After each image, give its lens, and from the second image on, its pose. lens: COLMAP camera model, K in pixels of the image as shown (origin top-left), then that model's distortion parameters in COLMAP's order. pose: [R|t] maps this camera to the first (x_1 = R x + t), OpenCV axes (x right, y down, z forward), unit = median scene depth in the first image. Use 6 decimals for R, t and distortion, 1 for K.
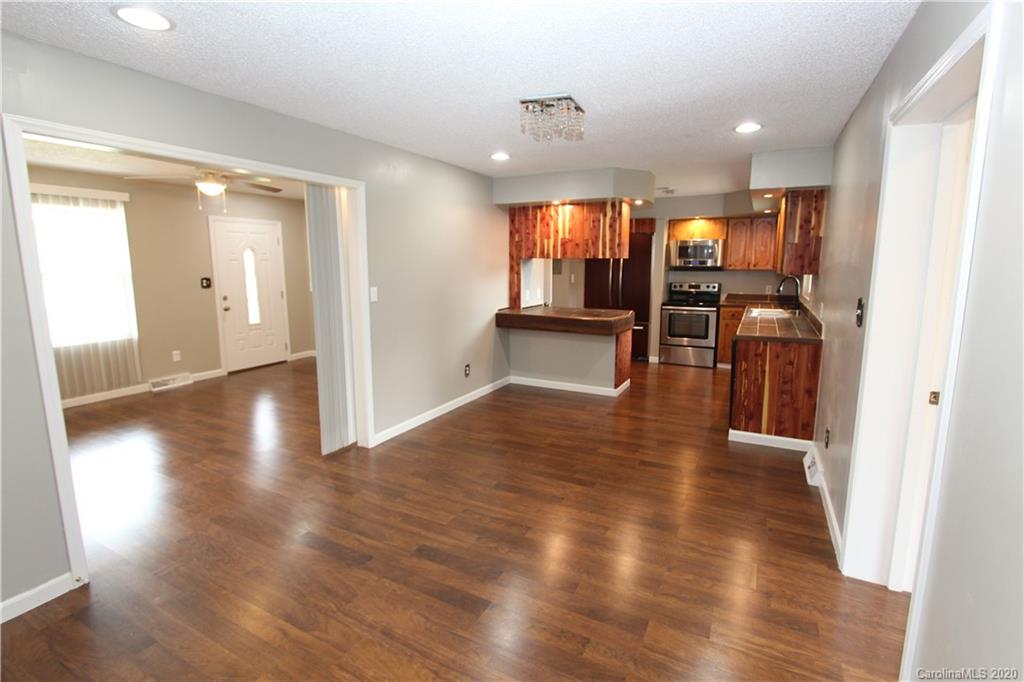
lens RADIAL K [[472.3, 0, 520.0], [0, 472.3, 352.9], [0, 0, 1]] dist [-0.012177, 0.001168]
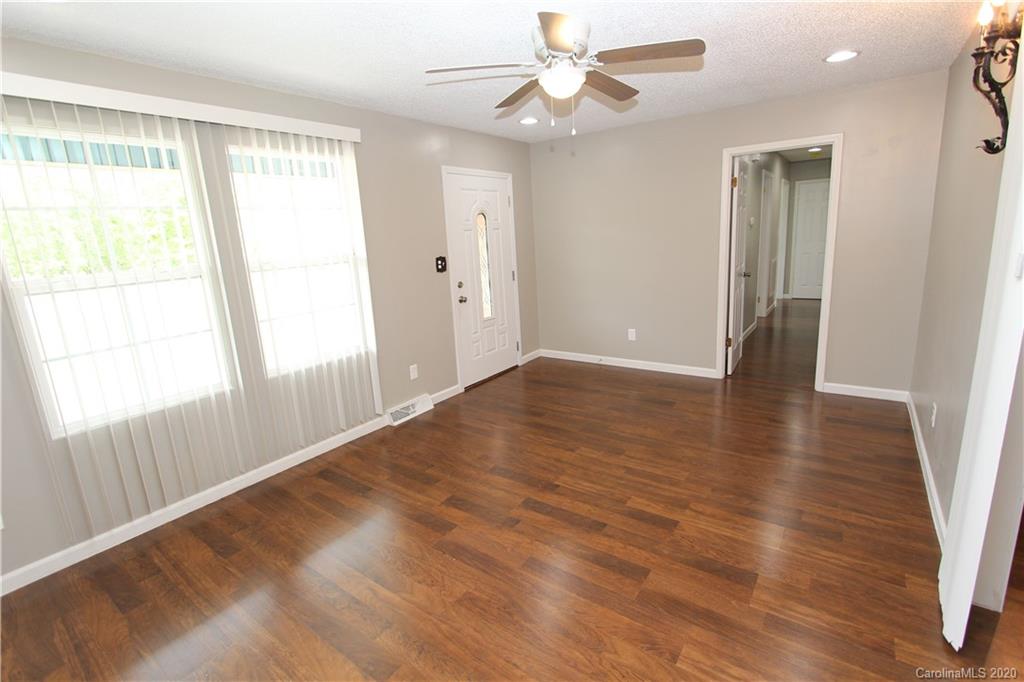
lens RADIAL K [[472.3, 0, 523.0], [0, 472.3, 331.5], [0, 0, 1]] dist [-0.012177, 0.001168]
pose [[0.990516, -0.034758, -0.132930, -0.447984], [0.037627, 0.999109, 0.019131, -0.056858], [0.132146, -0.023951, 0.990941, 0.309793]]
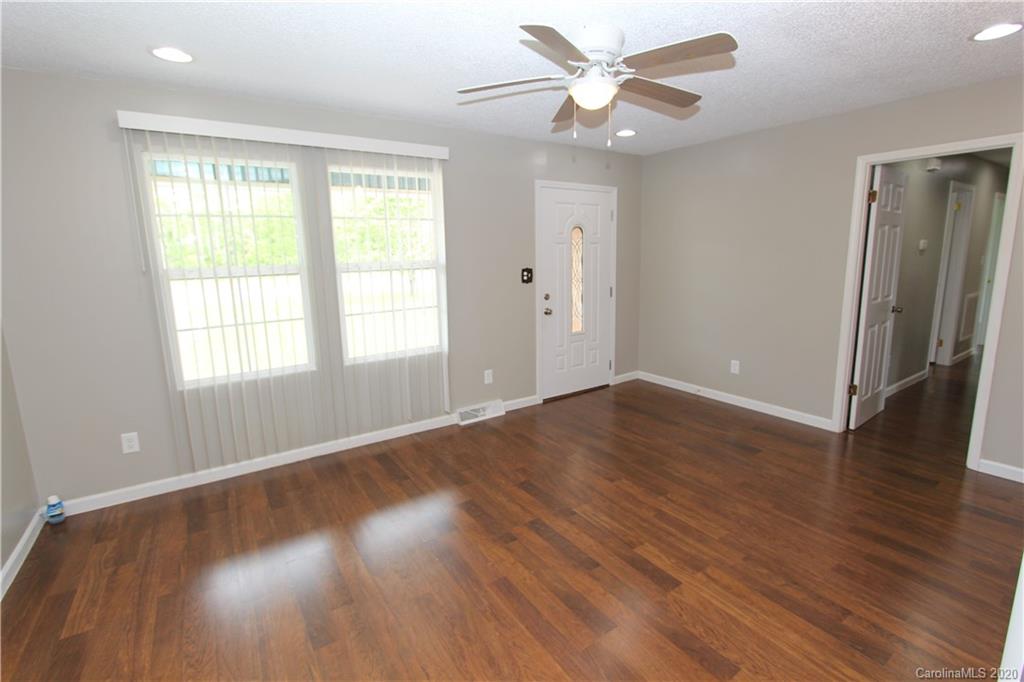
lens RADIAL K [[472.3, 0, 525.1], [0, 472.3, 333.5], [0, 0, 1]] dist [-0.012177, 0.001168]
pose [[0.889909, 0.055109, -0.452796, -0.333259], [-0.061536, 0.998105, 0.000536, -0.060211], [0.451968, 0.027386, 0.891614, 0.351407]]
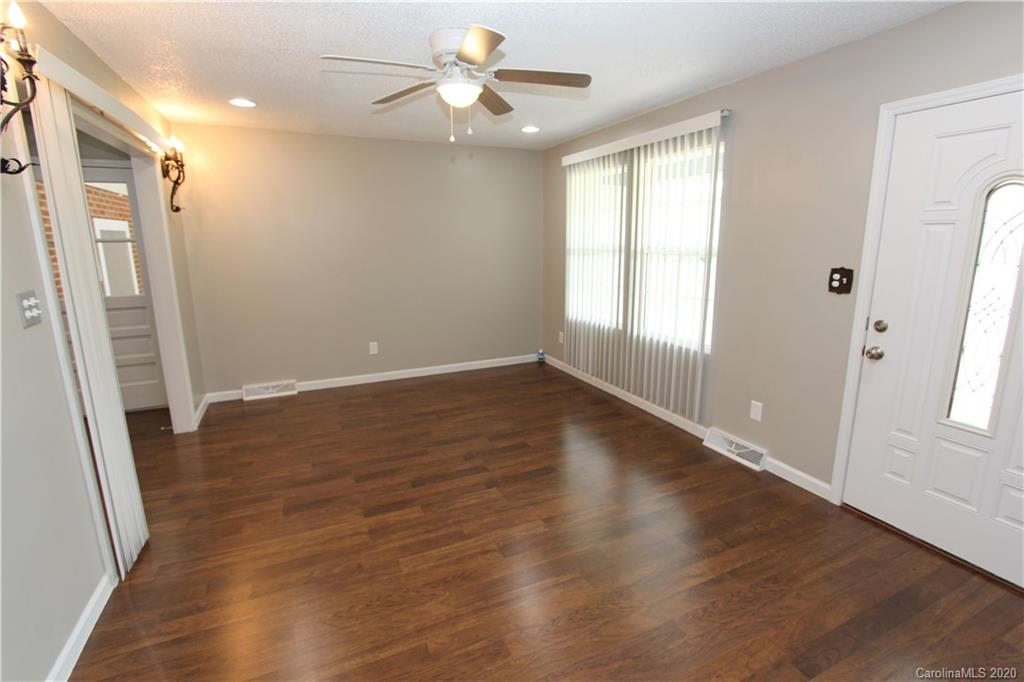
lens RADIAL K [[472.3, 0, 518.1], [0, 472.3, 334.8], [0, 0, 1]] dist [-0.012177, 0.001168]
pose [[-0.602218, 0.155776, -0.782986, -0.158448], [-0.151275, 0.940742, 0.303512, -0.183287], [0.783868, 0.301227, -0.542967, 0.994988]]
